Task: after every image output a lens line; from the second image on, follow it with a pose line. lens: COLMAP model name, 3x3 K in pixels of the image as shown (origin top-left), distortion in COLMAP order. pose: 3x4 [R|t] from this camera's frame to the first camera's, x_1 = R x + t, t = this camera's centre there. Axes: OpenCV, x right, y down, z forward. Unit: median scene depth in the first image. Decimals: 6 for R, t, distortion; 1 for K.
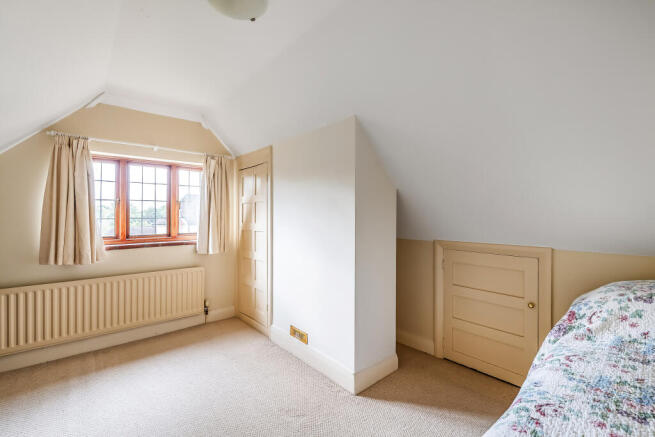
lens RADIAL K [[291.4, 0, 327.3], [0, 291.4, 220.0], [0, 0, 1]] dist [0.003675, 0.000167]
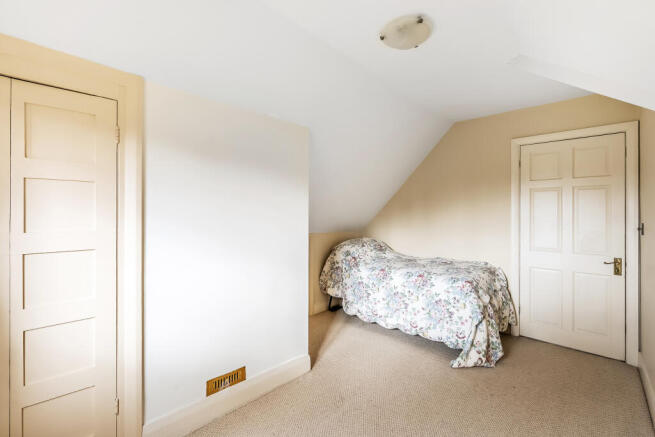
lens RADIAL K [[291.4, 0, 327.2], [0, 291.4, 217.5], [0, 0, 1]] dist [0.003675, 0.000167]
pose [[-0.100556, -0.004716, 0.994920, -0.822432], [-0.001138, 0.999989, 0.004625, -0.010942], [-0.994931, -0.000667, -0.100560, 0.816437]]
